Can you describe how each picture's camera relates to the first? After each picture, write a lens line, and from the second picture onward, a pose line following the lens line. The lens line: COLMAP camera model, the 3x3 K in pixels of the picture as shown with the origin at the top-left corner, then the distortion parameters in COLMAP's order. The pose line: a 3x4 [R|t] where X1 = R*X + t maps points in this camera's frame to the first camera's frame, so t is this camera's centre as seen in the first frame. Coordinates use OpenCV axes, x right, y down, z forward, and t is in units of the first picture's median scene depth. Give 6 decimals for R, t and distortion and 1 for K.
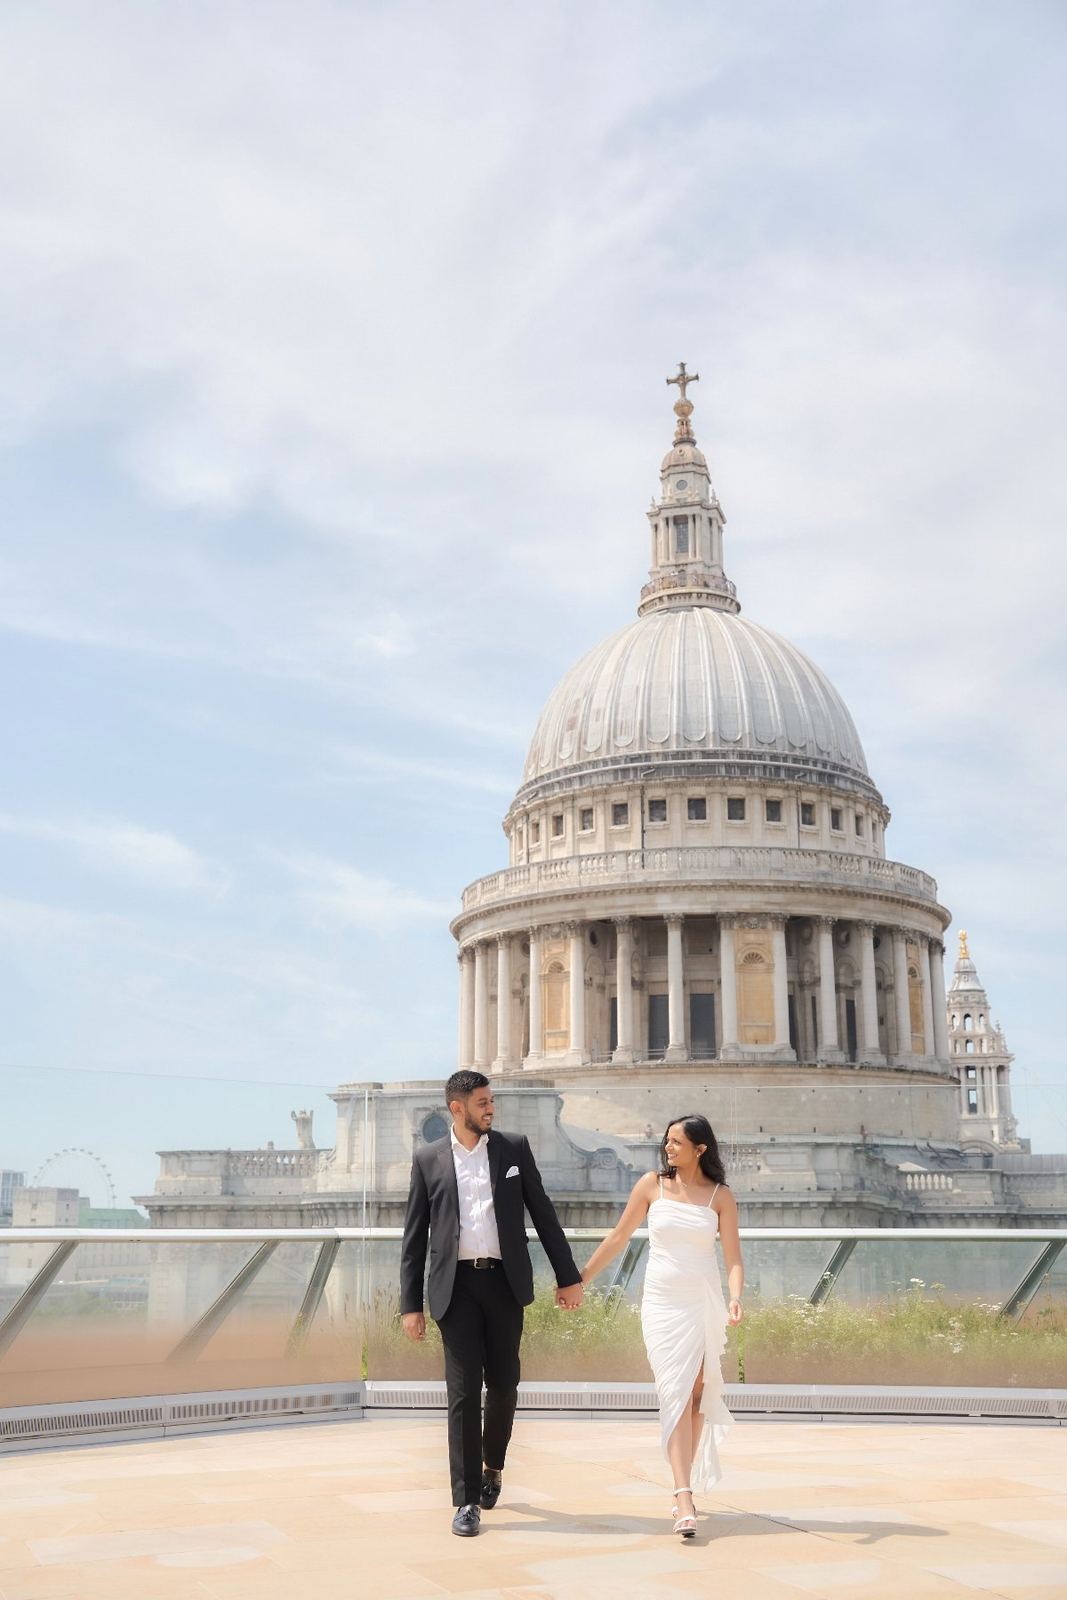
lens RADIAL K [[1840.0, 0, 533.5], [0, 1840.0, 800.0], [0, 0, 1]] dist [-0.030828, 0.015627]
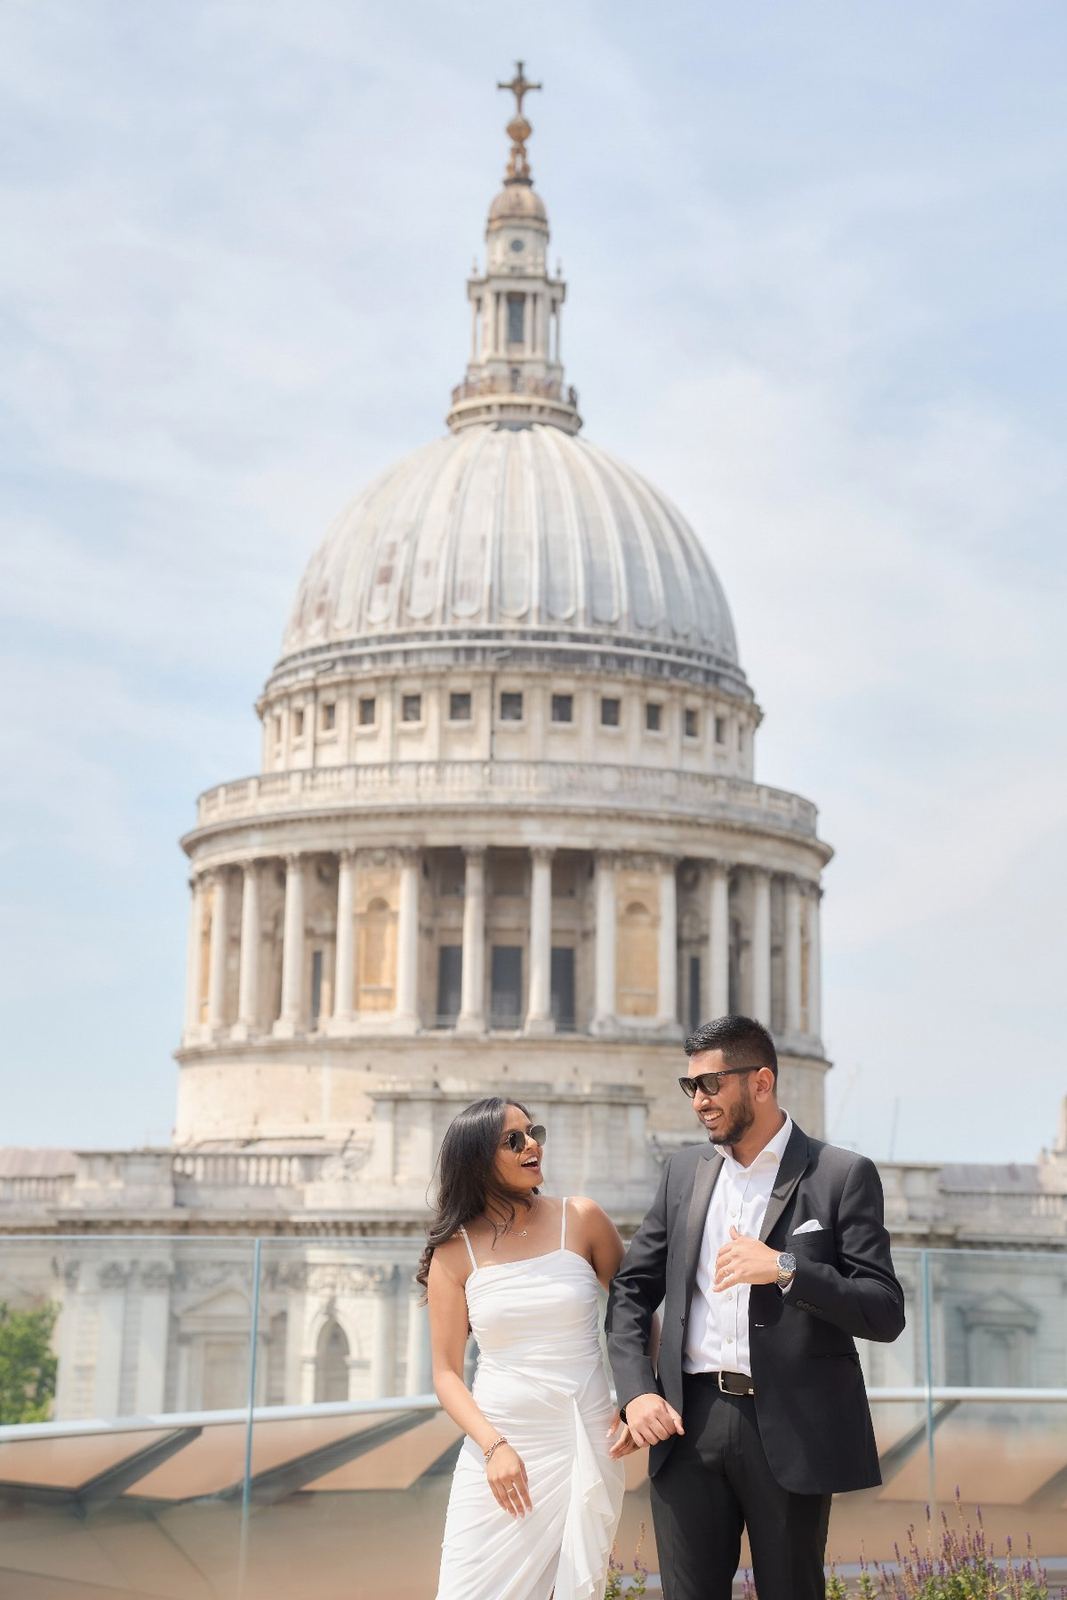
lens RADIAL K [[3088.2, 0, 533.5], [0, 3088.2, 800.0], [0, 0, 1]] dist [0.466739, 0.177478]
pose [[0.949416, 0.058869, 0.308455, -0.327962], [-0.088259, 0.992700, 0.082200, -0.064120], [-0.301364, -0.105266, 0.947681, -0.238136]]
